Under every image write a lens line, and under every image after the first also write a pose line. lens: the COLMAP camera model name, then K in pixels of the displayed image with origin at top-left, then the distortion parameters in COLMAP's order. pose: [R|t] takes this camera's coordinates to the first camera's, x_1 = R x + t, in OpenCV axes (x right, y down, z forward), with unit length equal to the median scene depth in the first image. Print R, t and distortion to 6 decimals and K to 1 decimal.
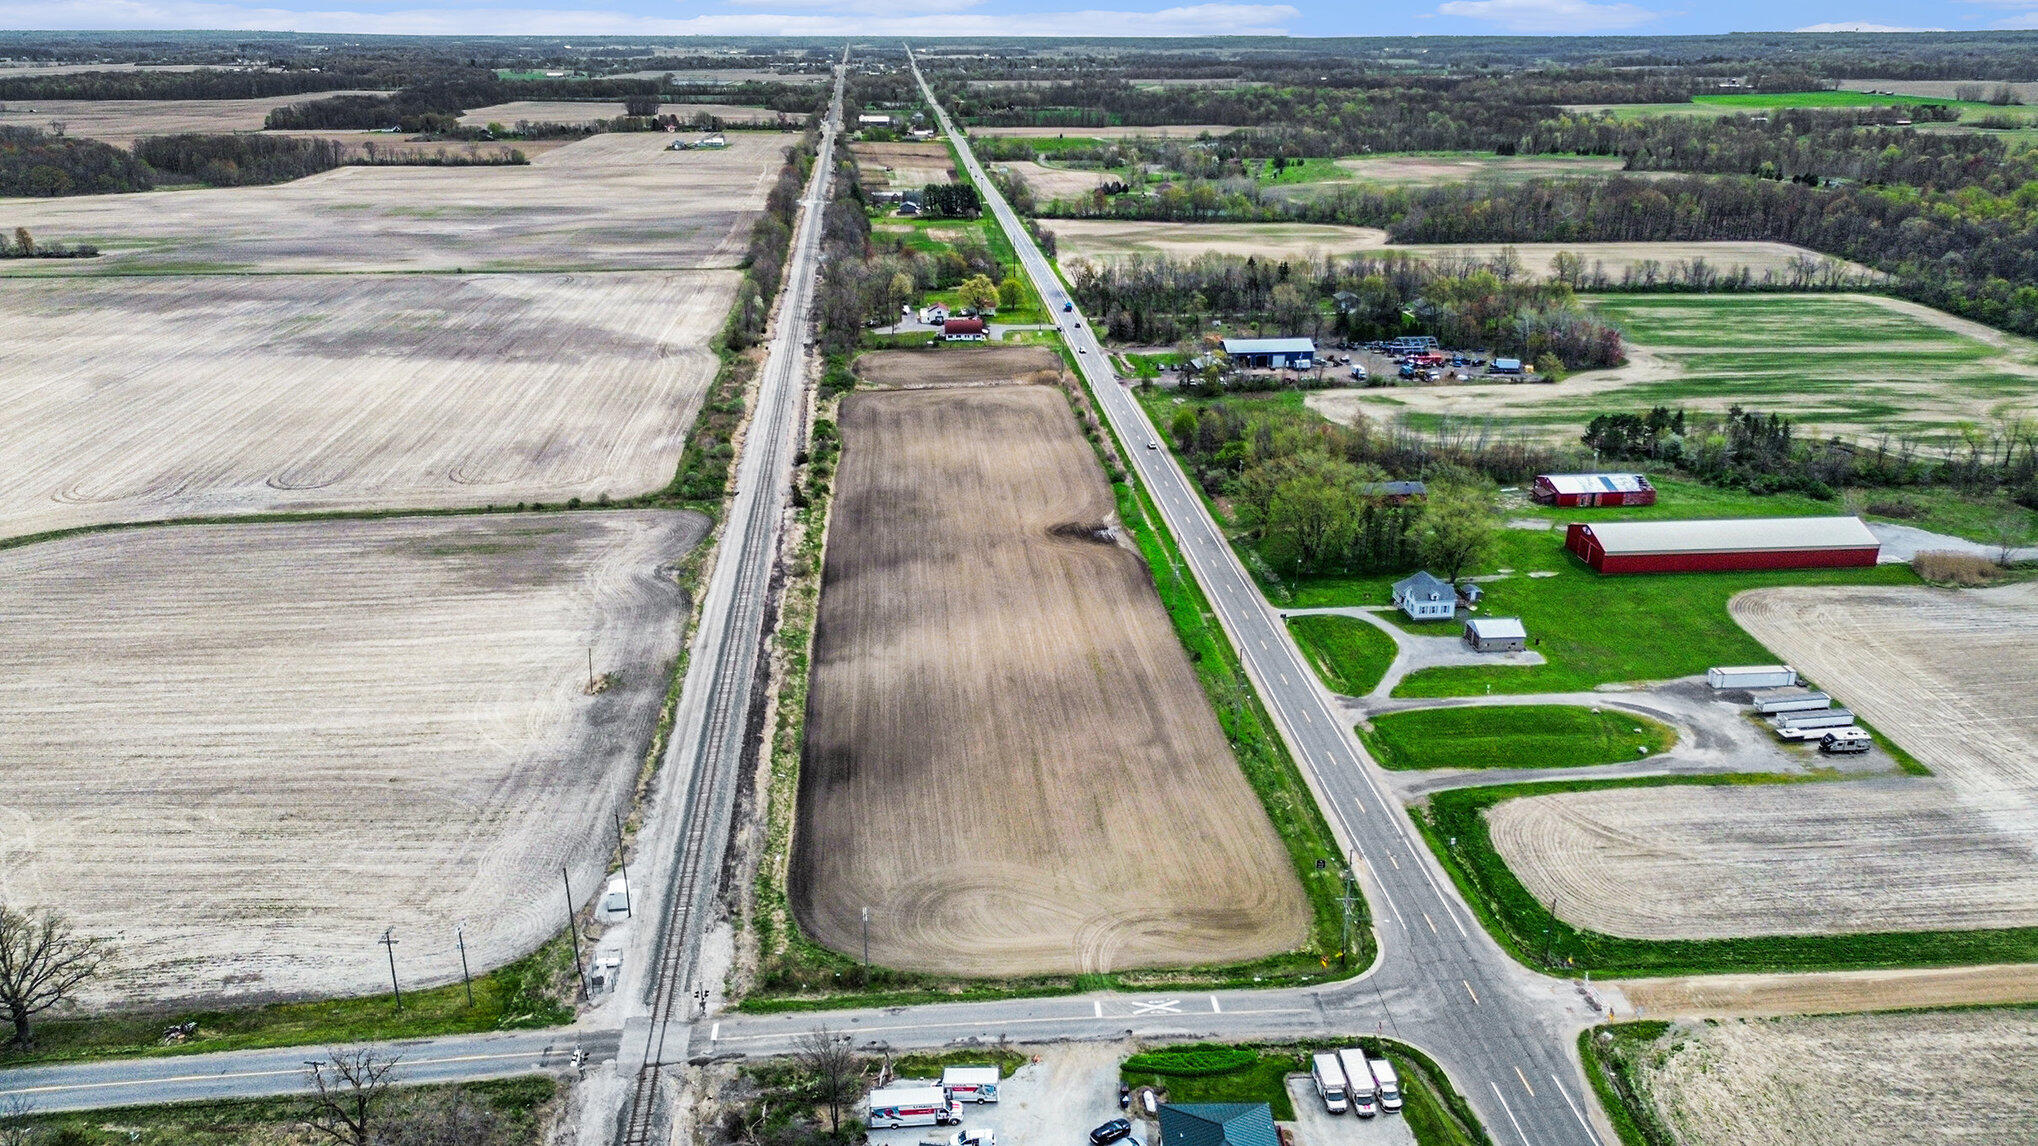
lens RADIAL K [[1425.1, 0, 1019.0], [0, 1425.1, 573.0], [0, 0, 1]] dist [0.106797, -0.124187]
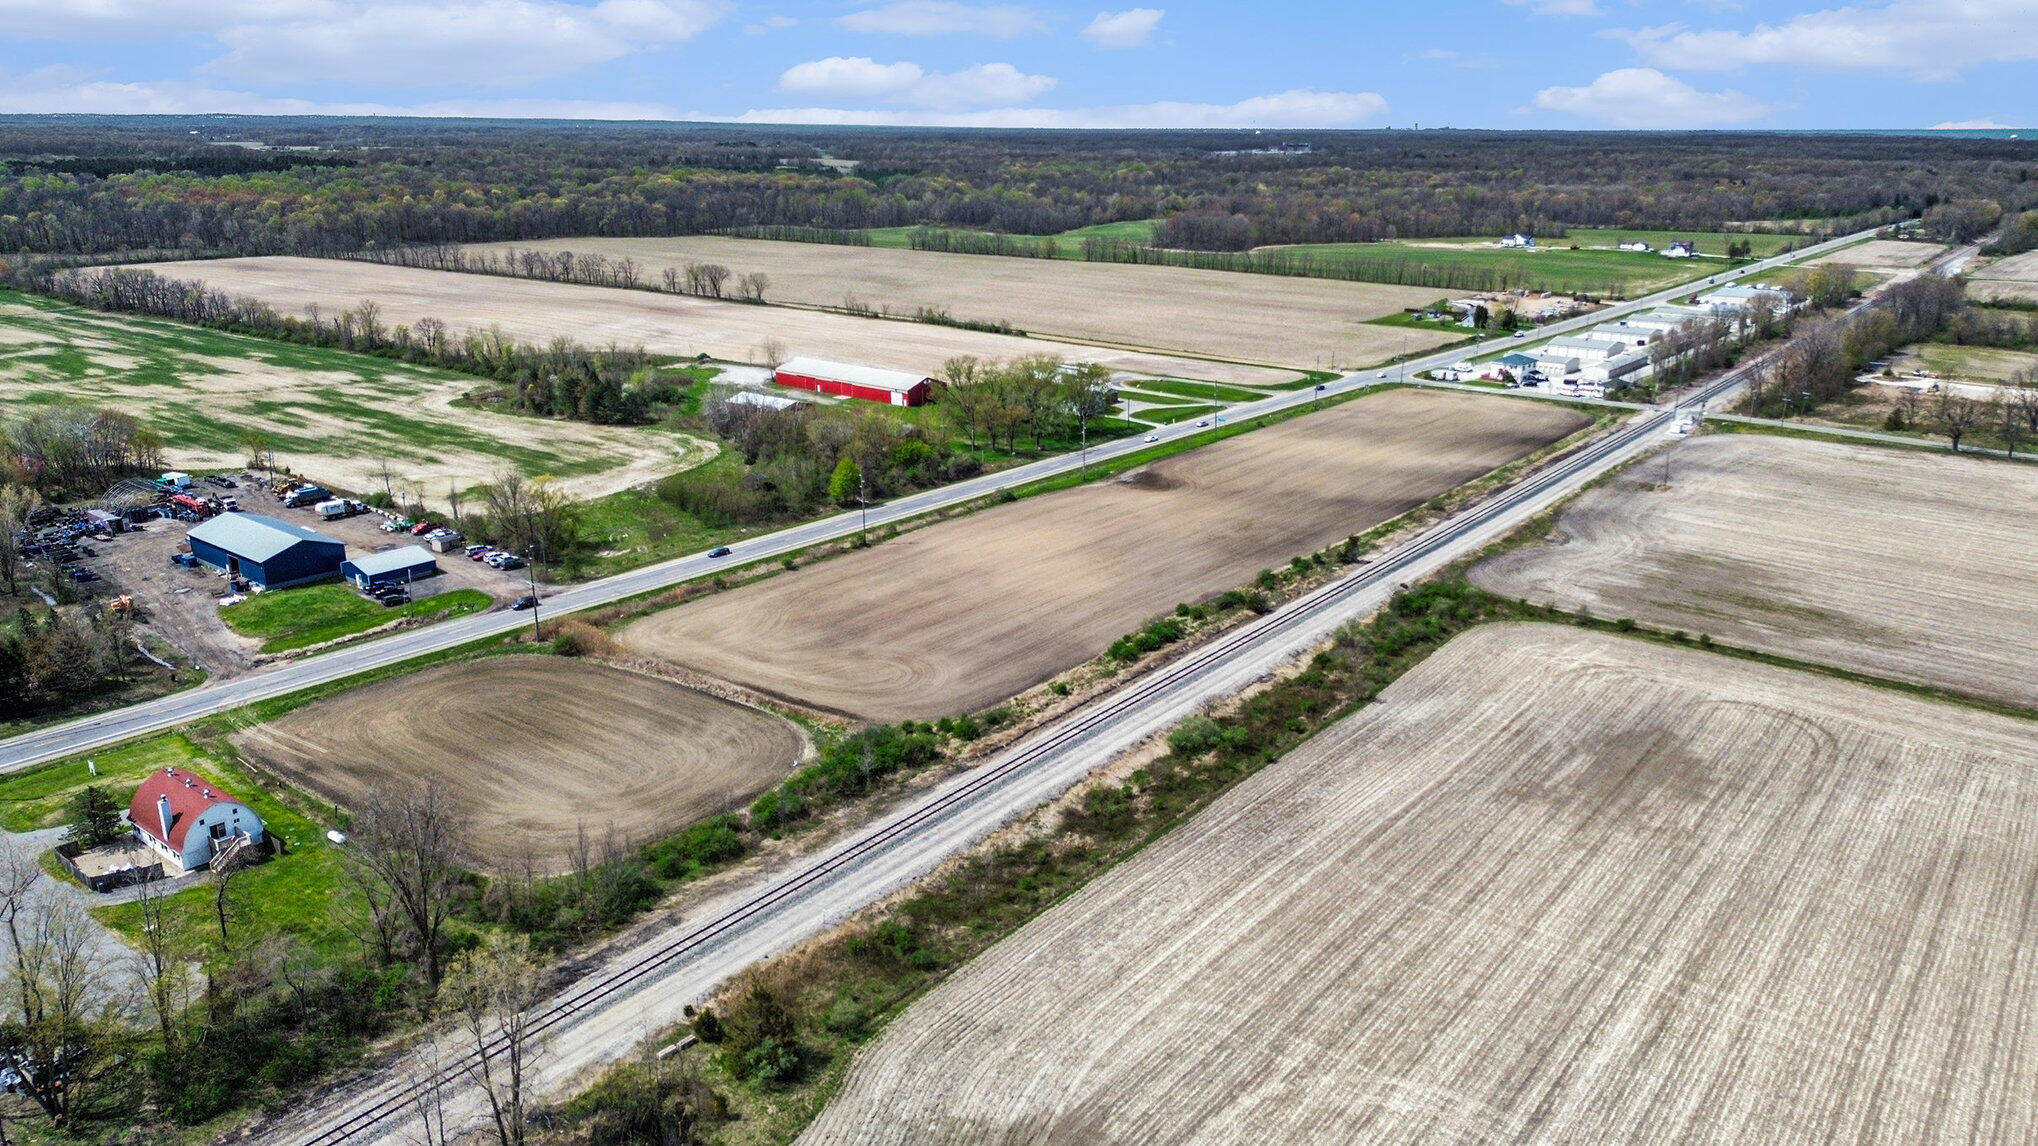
lens RADIAL K [[1429.0, 0, 1019.0], [0, 1429.0, 573.0], [0, 0, 1]] dist [0.072028, -0.053870]
pose [[-0.720441, -0.210037, 0.660946, -0.701625], [0.241557, 0.817360, 0.523043, -0.643846], [-0.650089, 0.536477, -0.538123, 1.965203]]
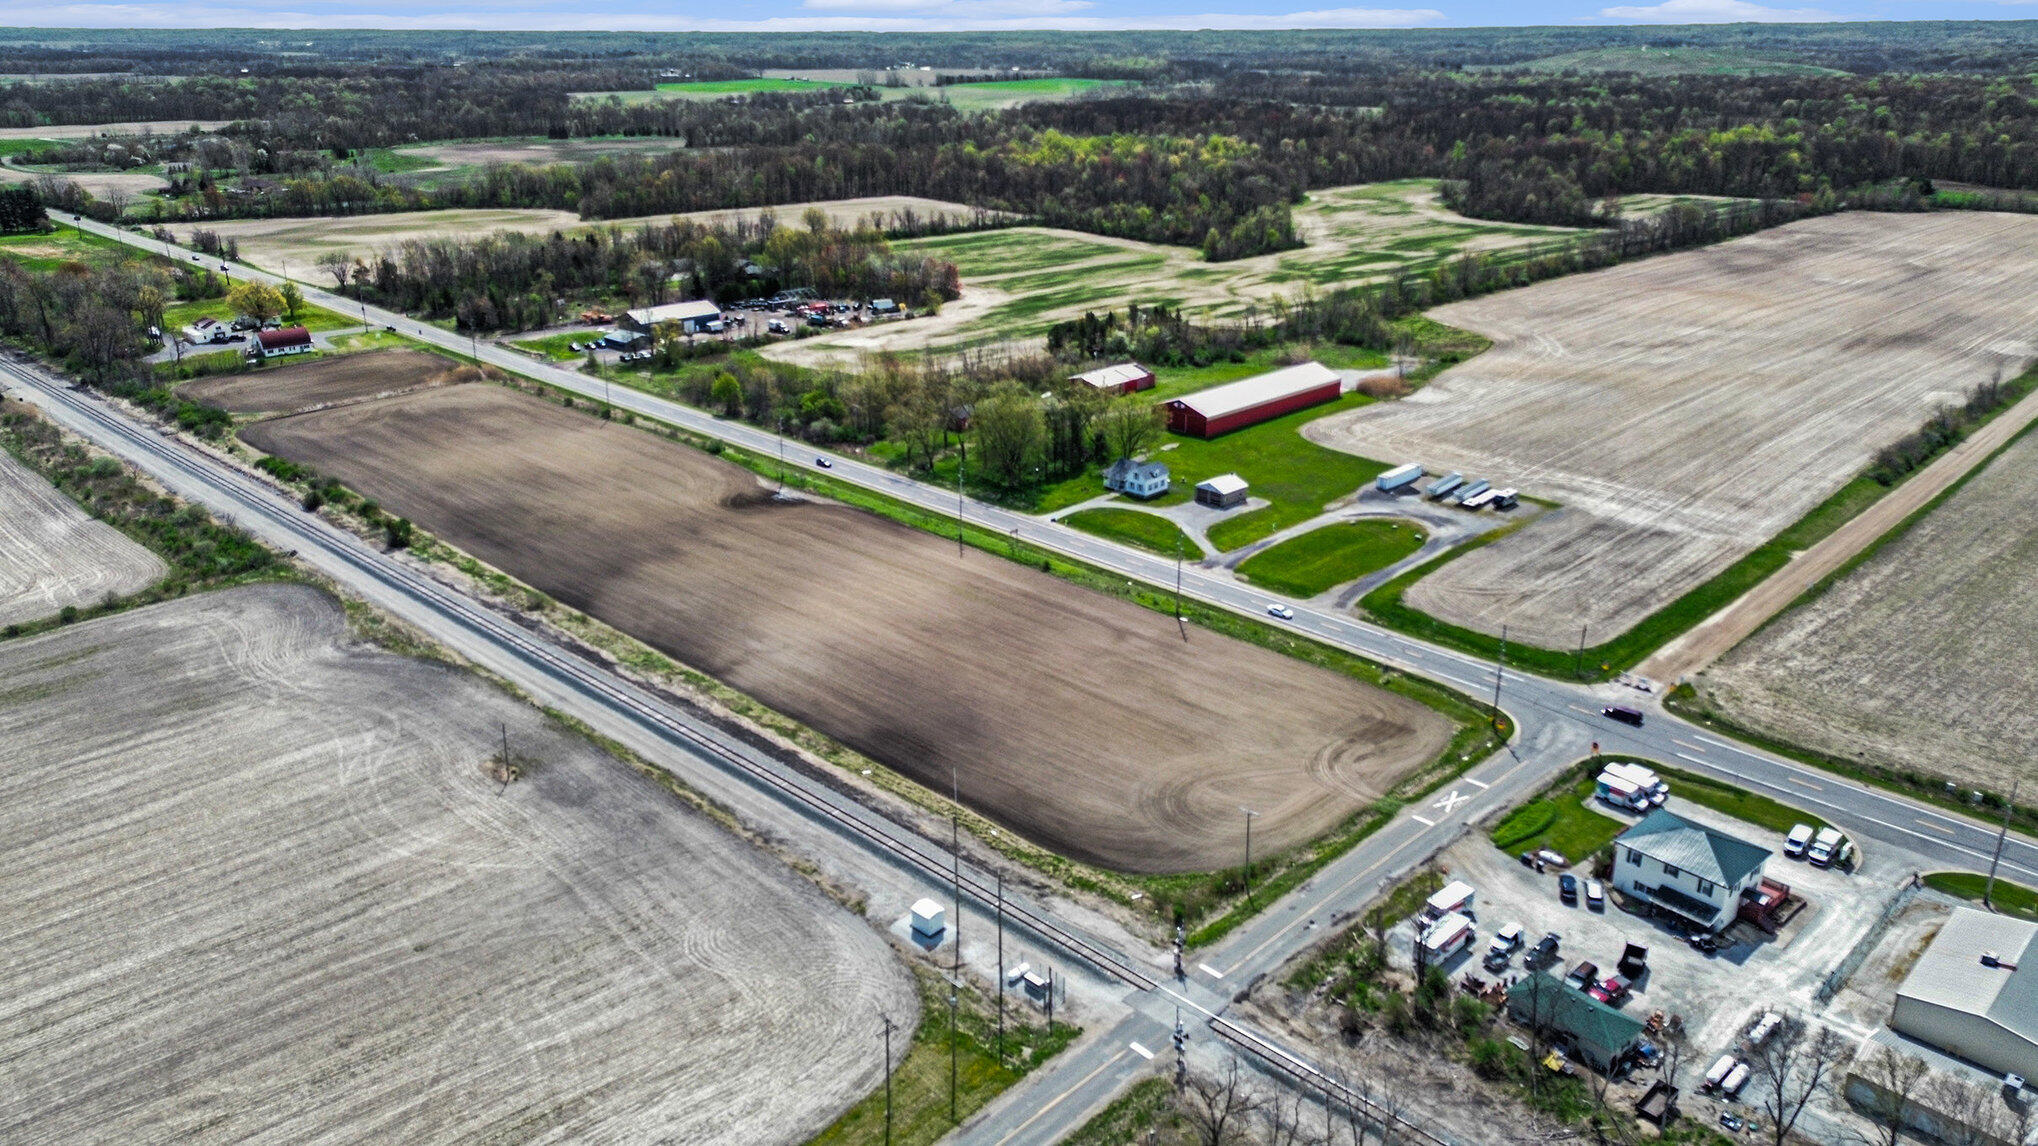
lens RADIAL K [[1425.1, 0, 1019.0], [0, 1425.1, 573.0], [0, 0, 1]] dist [0.106797, -0.124187]
pose [[0.760526, -0.231386, 0.606680, -0.484014], [0.230543, 0.969699, 0.080834, -0.022920], [-0.607001, 0.078390, 0.790826, 0.185849]]
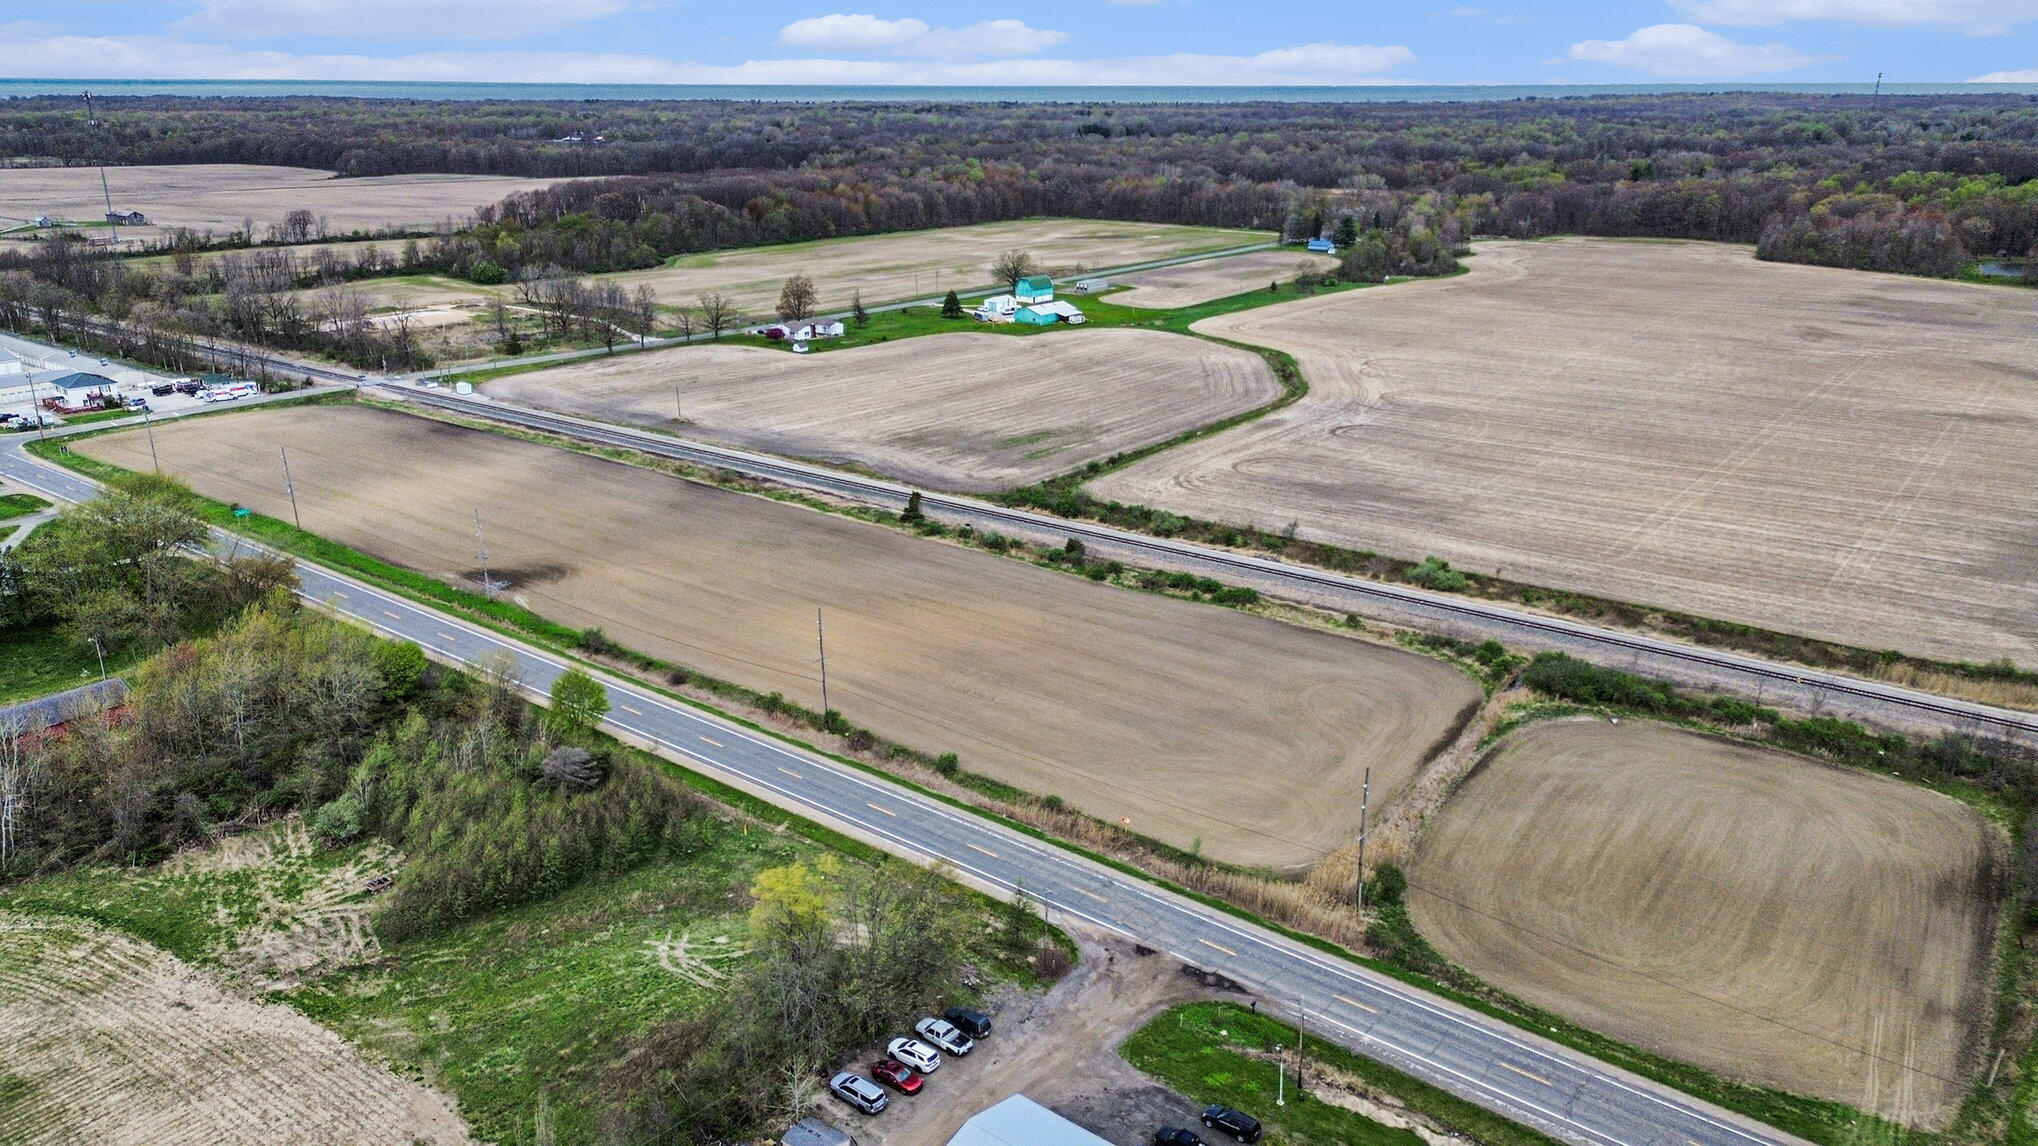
lens RADIAL K [[1429.0, 0, 1019.0], [0, 1429.0, 573.0], [0, 0, 1]] dist [0.072028, -0.053870]
pose [[-0.677924, 0.234900, -0.696593, 0.456861], [-0.262200, 0.807991, 0.527638, -0.573143], [0.686783, 0.540345, -0.486165, 1.813101]]
